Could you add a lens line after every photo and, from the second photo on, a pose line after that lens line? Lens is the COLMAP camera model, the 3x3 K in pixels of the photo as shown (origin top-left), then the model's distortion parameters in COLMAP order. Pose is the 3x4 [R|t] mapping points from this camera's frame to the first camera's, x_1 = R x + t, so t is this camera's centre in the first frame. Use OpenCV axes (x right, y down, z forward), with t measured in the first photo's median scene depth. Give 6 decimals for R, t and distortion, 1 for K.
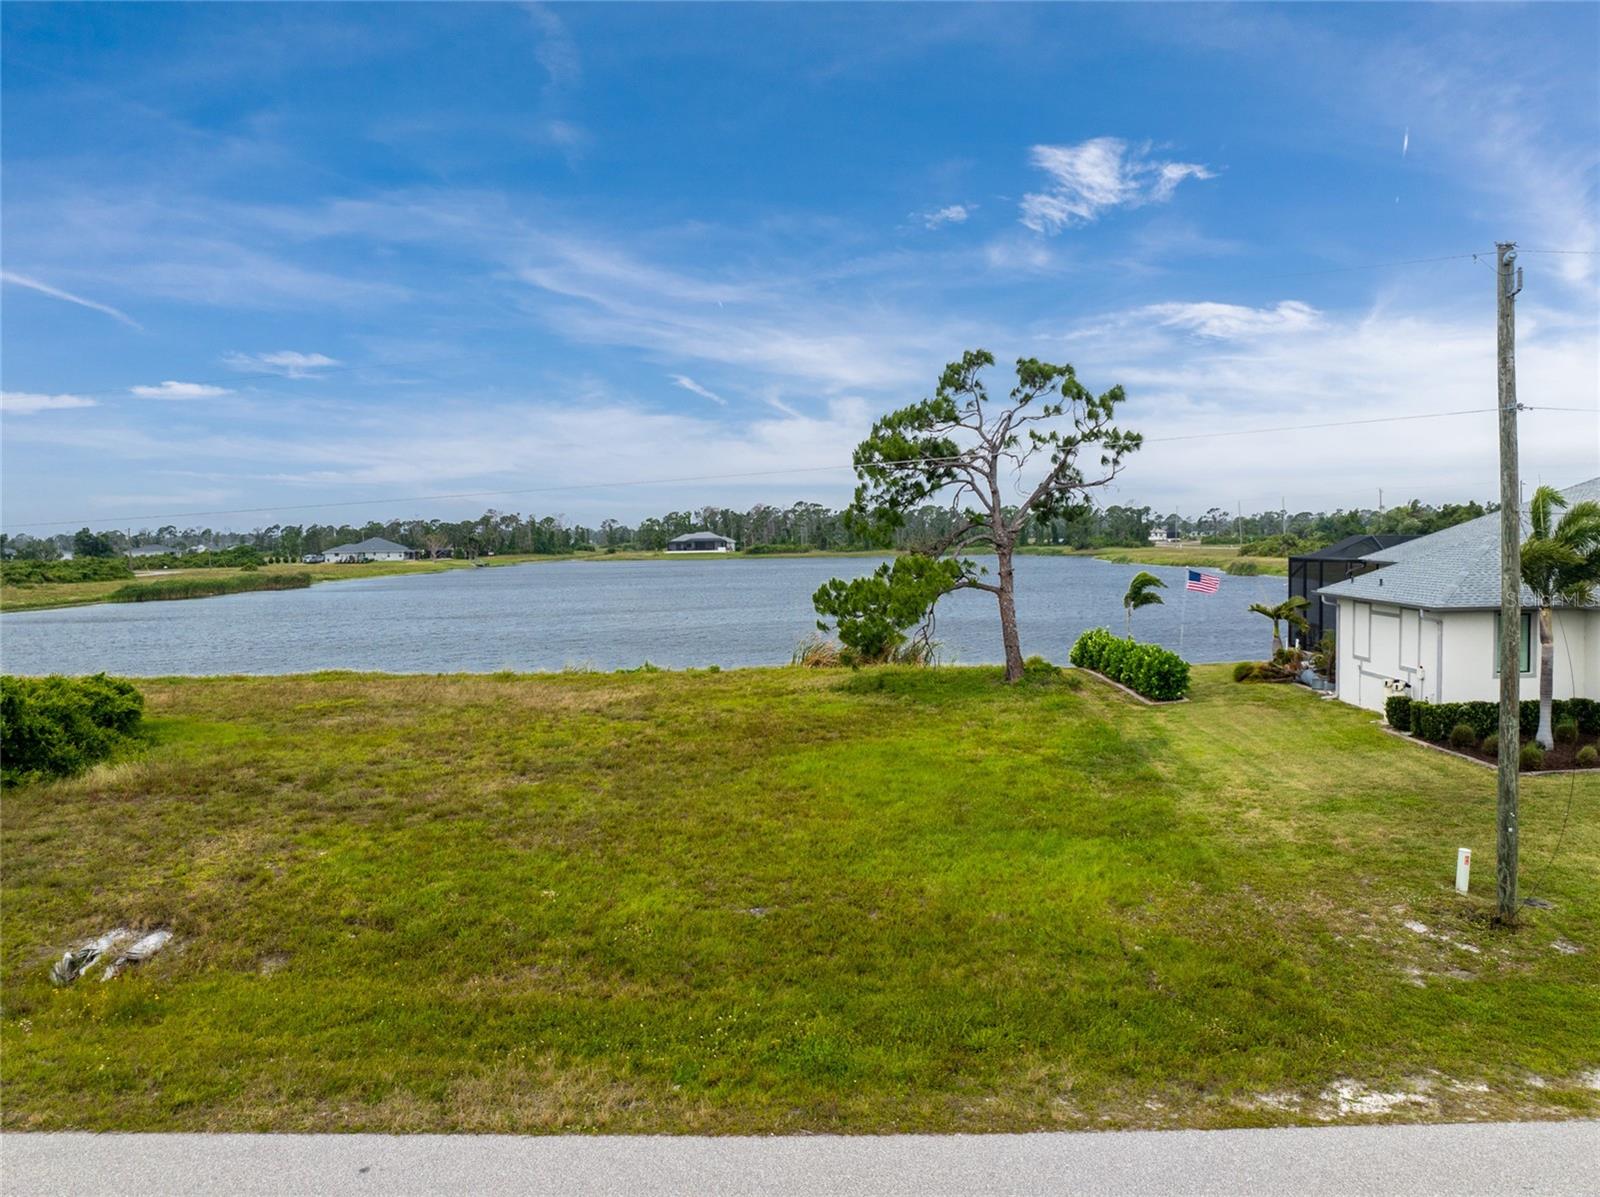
lens RADIAL K [[1131.4, 0, 800.0], [0, 1131.4, 598.5], [0, 0, 1]] dist [-0.059604, 0.030889]
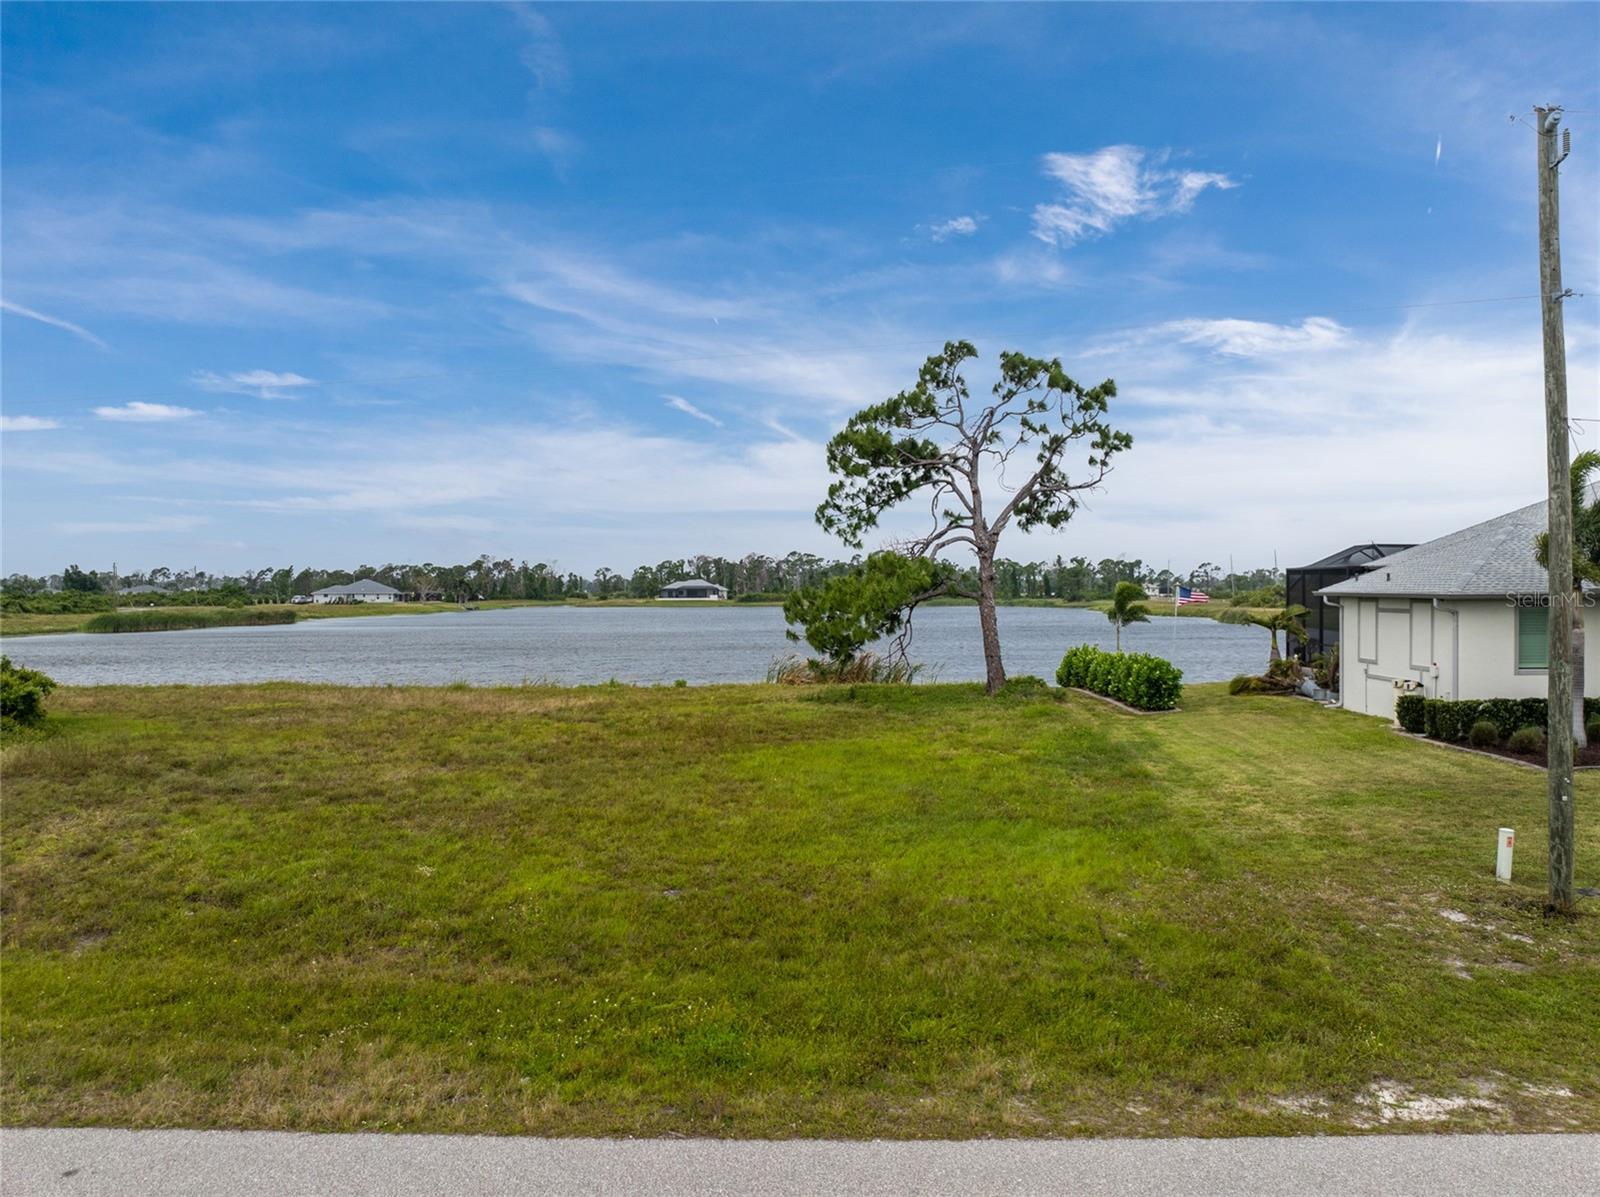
lens RADIAL K [[1126.7, 0, 800.0], [0, 1126.7, 598.5], [0, 0, 1]] dist [-0.061594, 0.034739]
pose [[0.999890, 0.014133, 0.004502, 0.035267], [-0.013898, 0.998717, -0.048703, 0.066228], [-0.005185, 0.048635, 0.998803, 0.101788]]
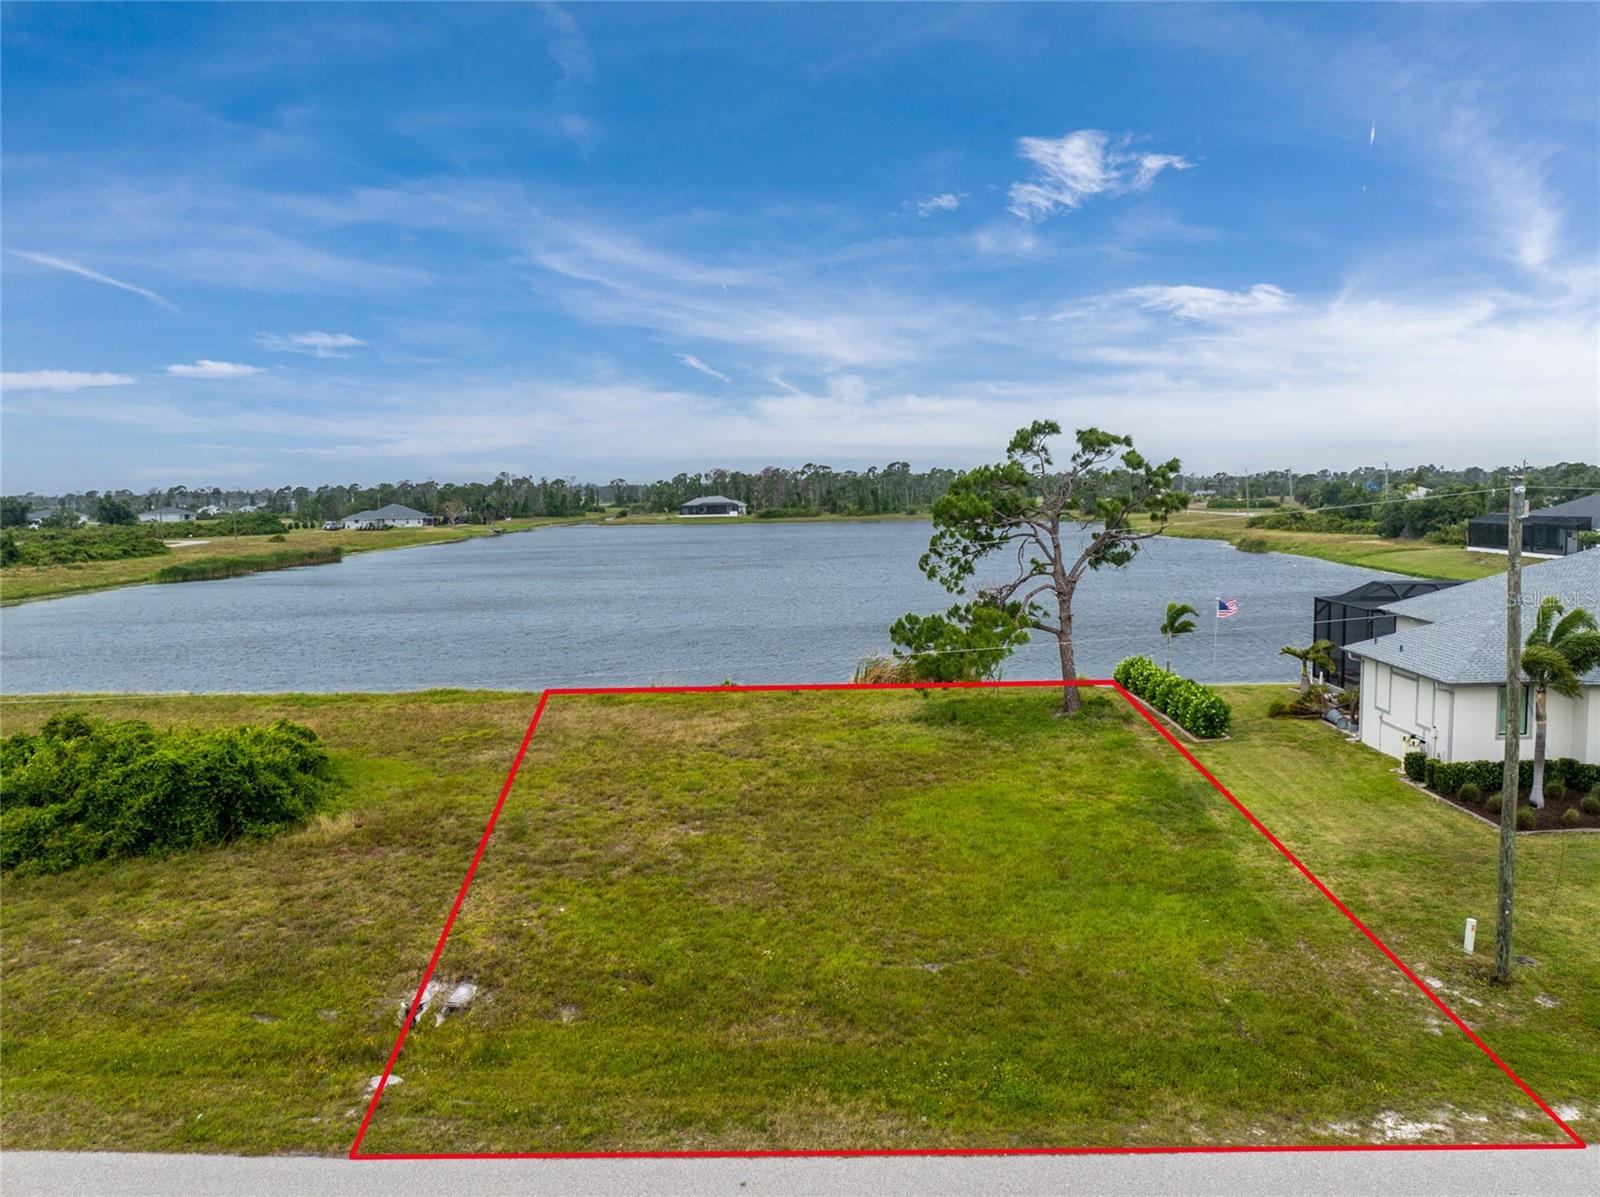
lens RADIAL K [[1131.4, 0, 800.0], [0, 1131.4, 598.5], [0, 0, 1]] dist [-0.059604, 0.030889]
pose [[1.000000, -0.000497, -0.000143, -0.129929], [0.000503, 0.999094, 0.042565, -0.140300], [0.000122, -0.042565, 0.999094, -0.195372]]
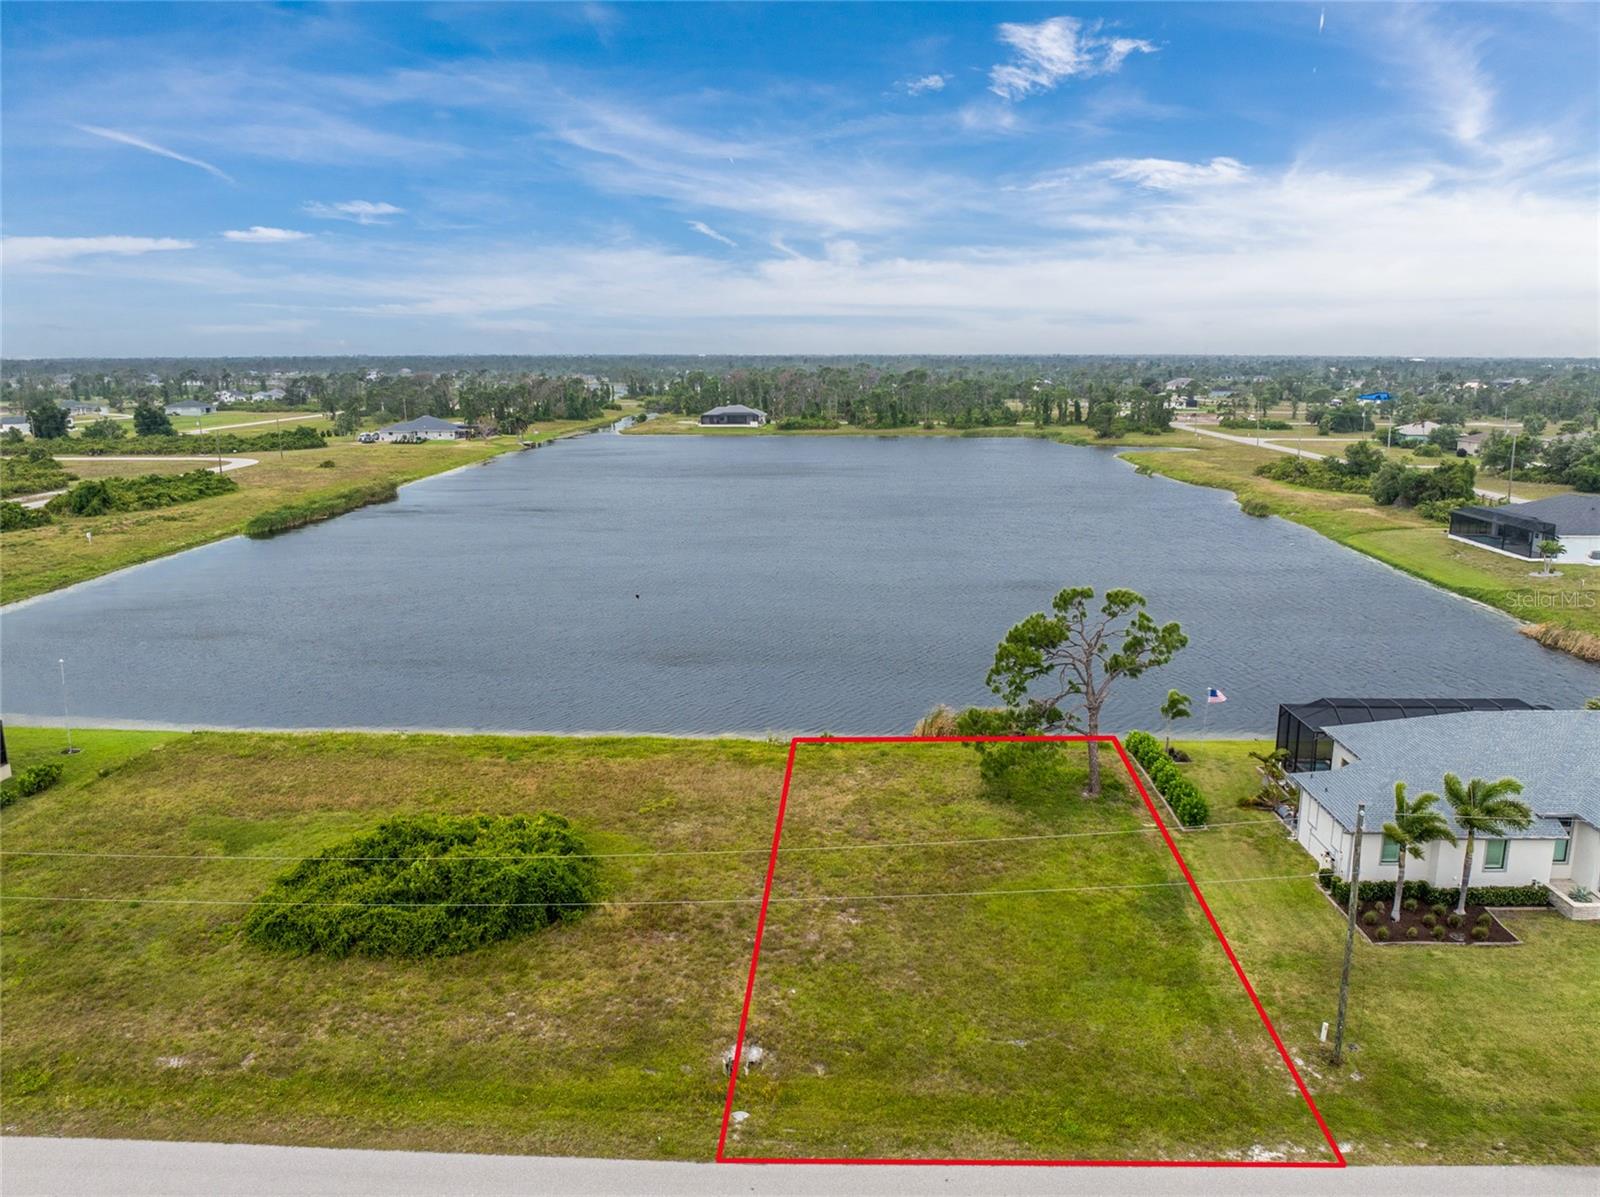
lens RADIAL K [[1156.3, 0, 799.2], [0, 1156.3, 574.2], [0, 0, 1]] dist [-0.057018, 0.024916]
pose [[0.999844, 0.017689, 0.000211, -0.349361], [-0.017557, 0.990763, 0.134462, -0.676389], [0.002170, -0.134445, 0.990919, -0.828157]]
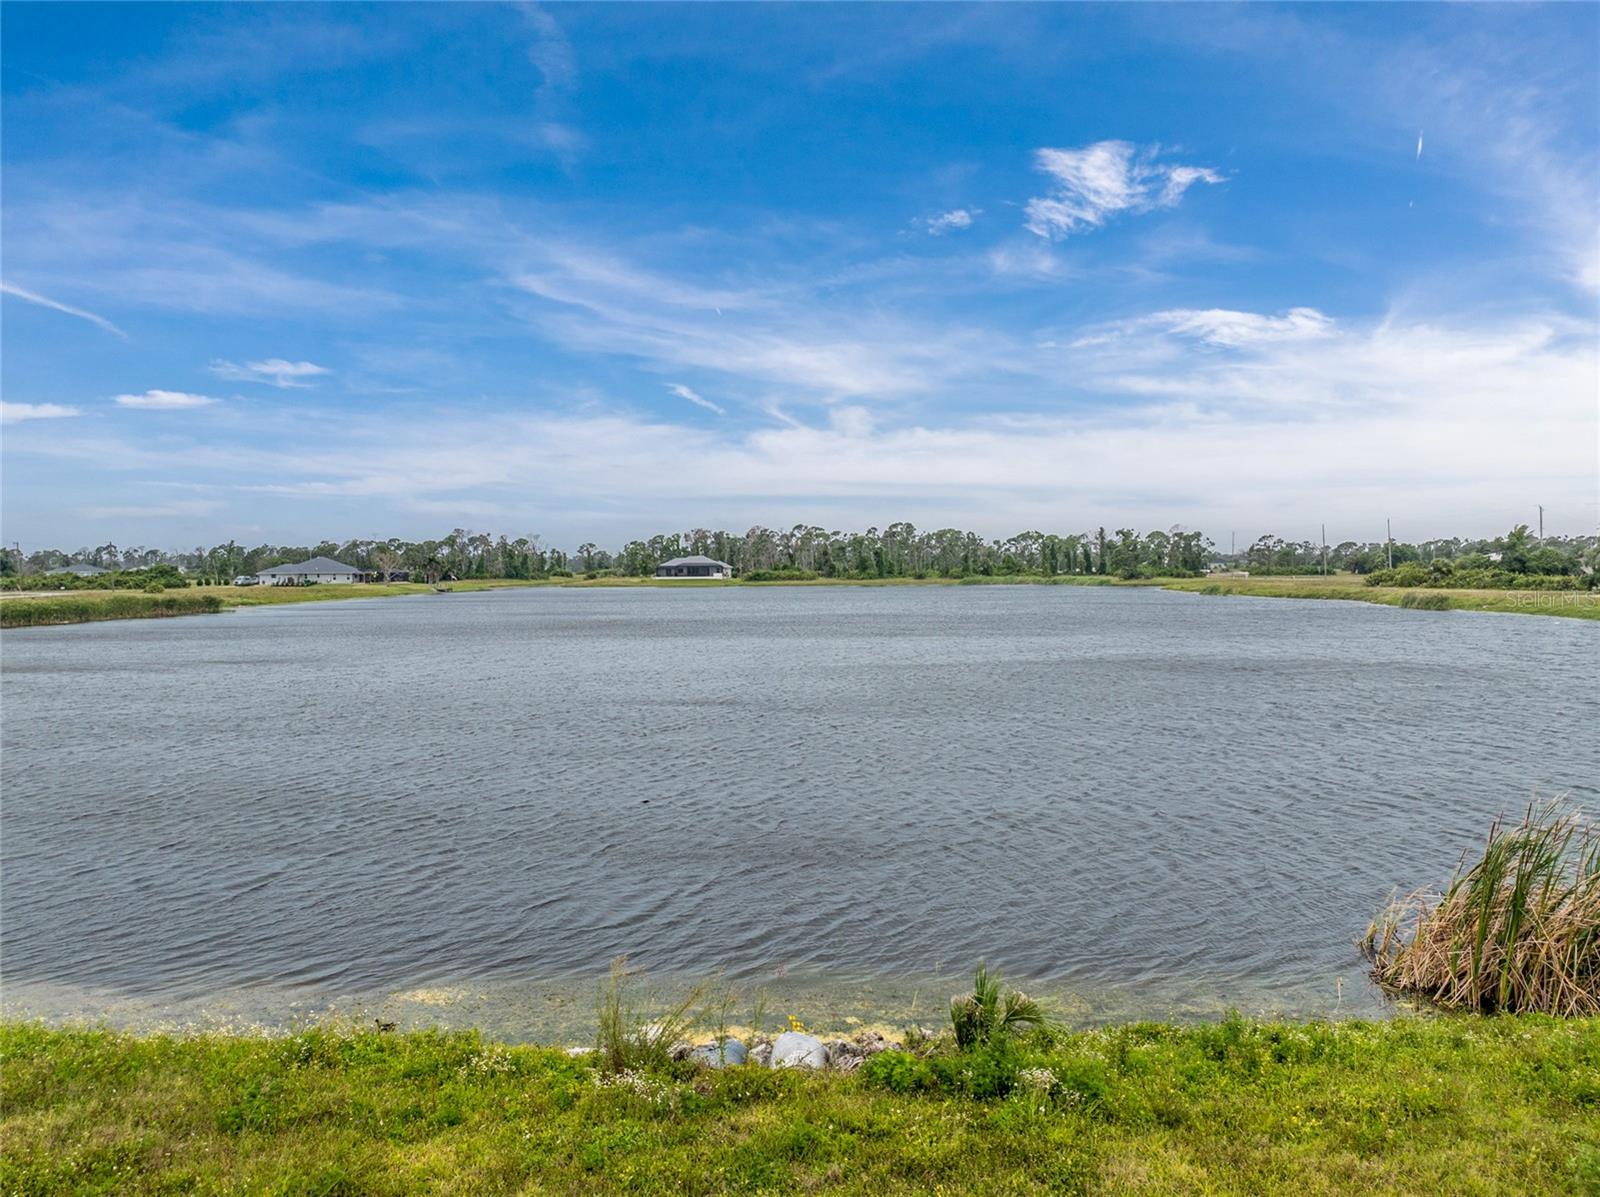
lens RADIAL K [[1126.7, 0, 800.0], [0, 1126.7, 598.5], [0, 0, 1]] dist [-0.061594, 0.034739]
pose [[0.999638, 0.009889, 0.025023, -0.358646], [-0.009200, 0.999580, -0.027475, -0.025330], [-0.025284, 0.027235, 0.999309, 1.572475]]
